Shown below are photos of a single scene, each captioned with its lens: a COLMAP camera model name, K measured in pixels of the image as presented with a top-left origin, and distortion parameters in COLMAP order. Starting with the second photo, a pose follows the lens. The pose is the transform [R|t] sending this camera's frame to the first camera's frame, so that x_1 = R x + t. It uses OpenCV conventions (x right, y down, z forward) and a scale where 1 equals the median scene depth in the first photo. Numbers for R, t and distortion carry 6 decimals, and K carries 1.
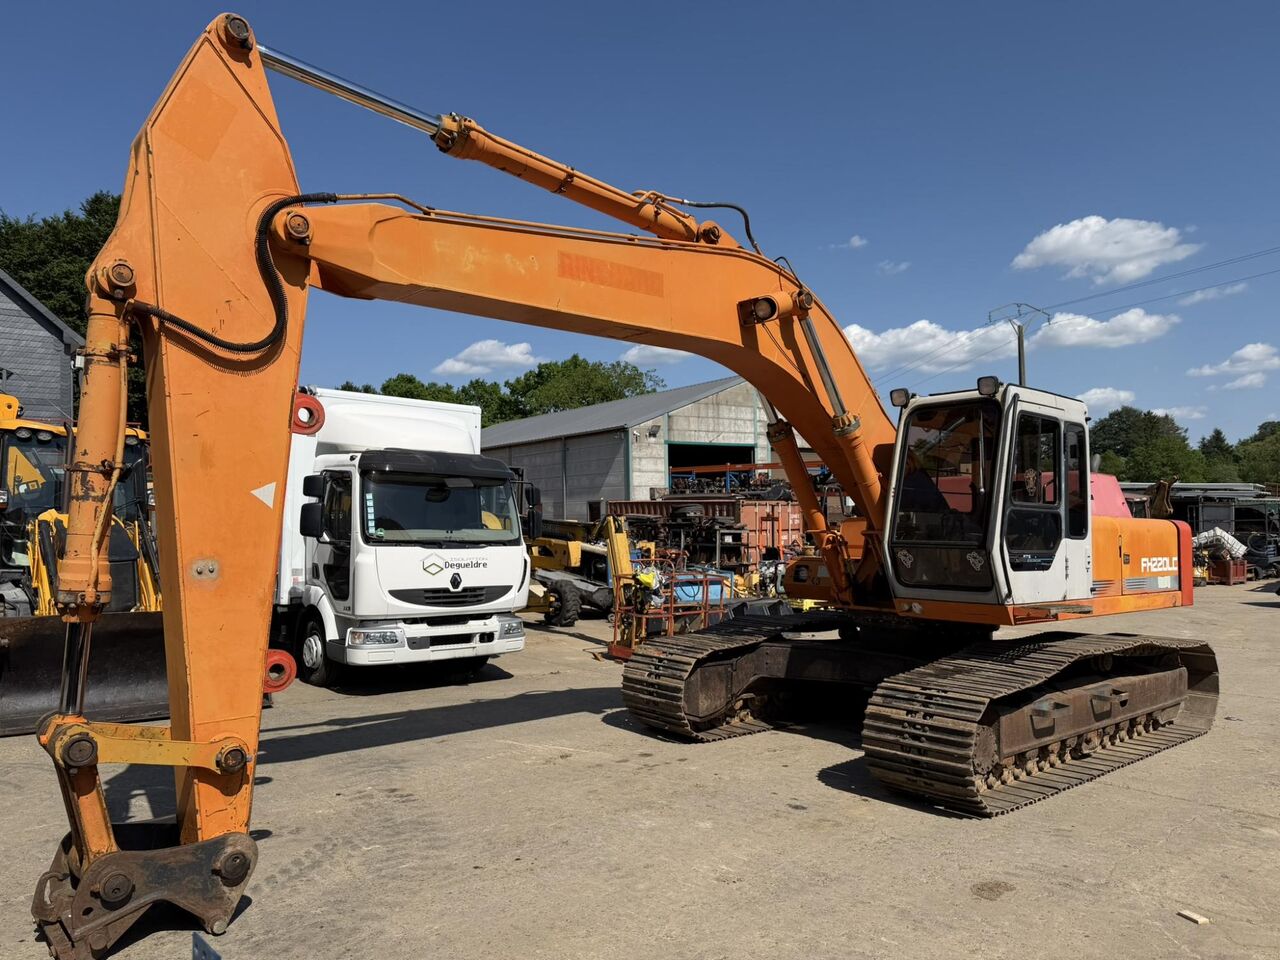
lens RADIAL K [[960.1, 0, 640.0], [0, 960.1, 480.0], [0, 0, 1]] dist [0.001933, -0.030288]
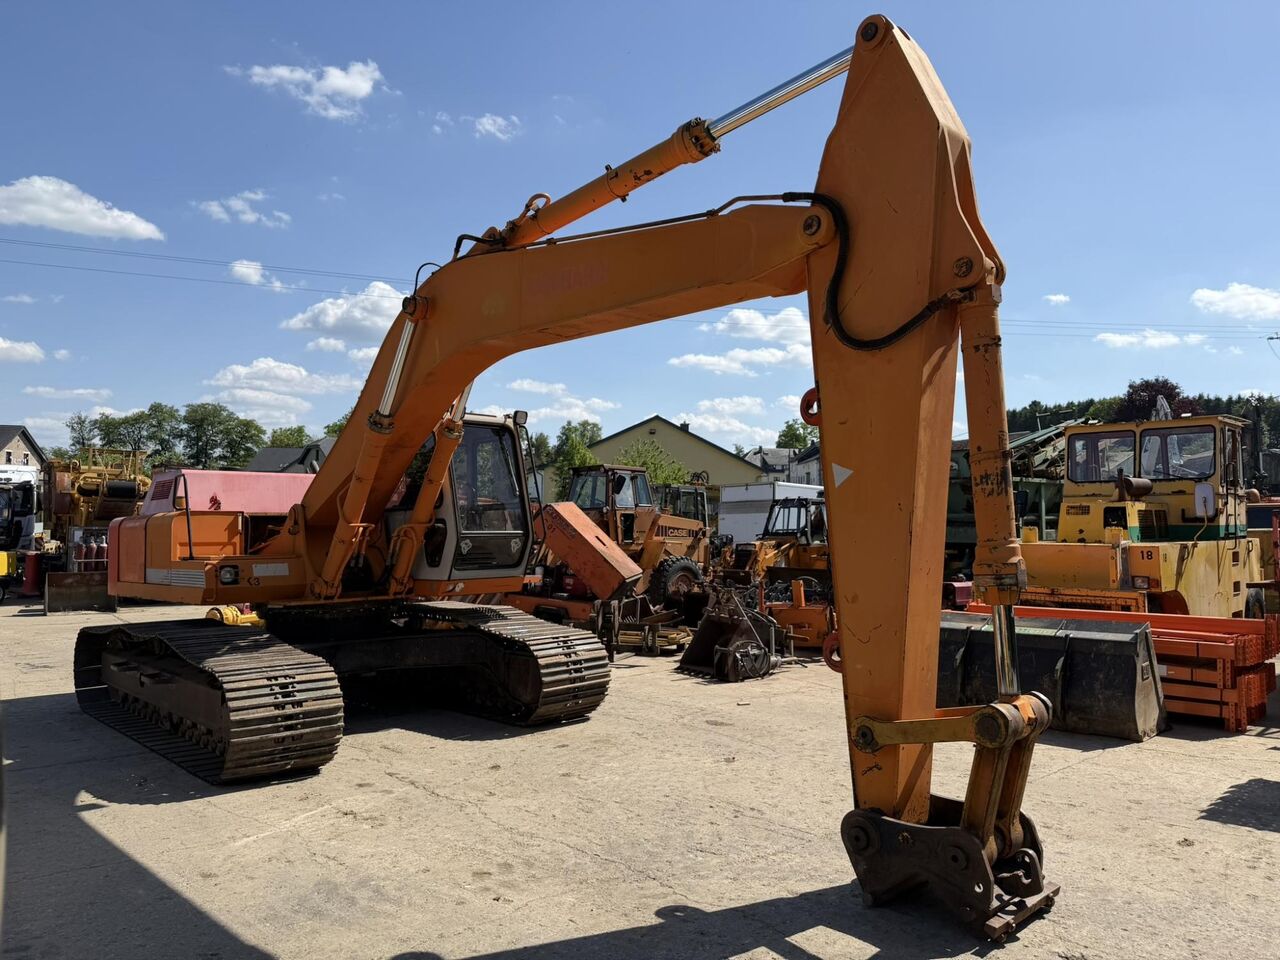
lens RADIAL K [[960.1, 0, 640.0], [0, 960.1, 480.0], [0, 0, 1]] dist [0.001933, -0.030288]
pose [[-0.031610, 0.027703, 0.999116, -0.928751], [-0.024484, 0.999294, -0.028483, 0.029276], [-0.999200, -0.025362, -0.030910, 0.821584]]
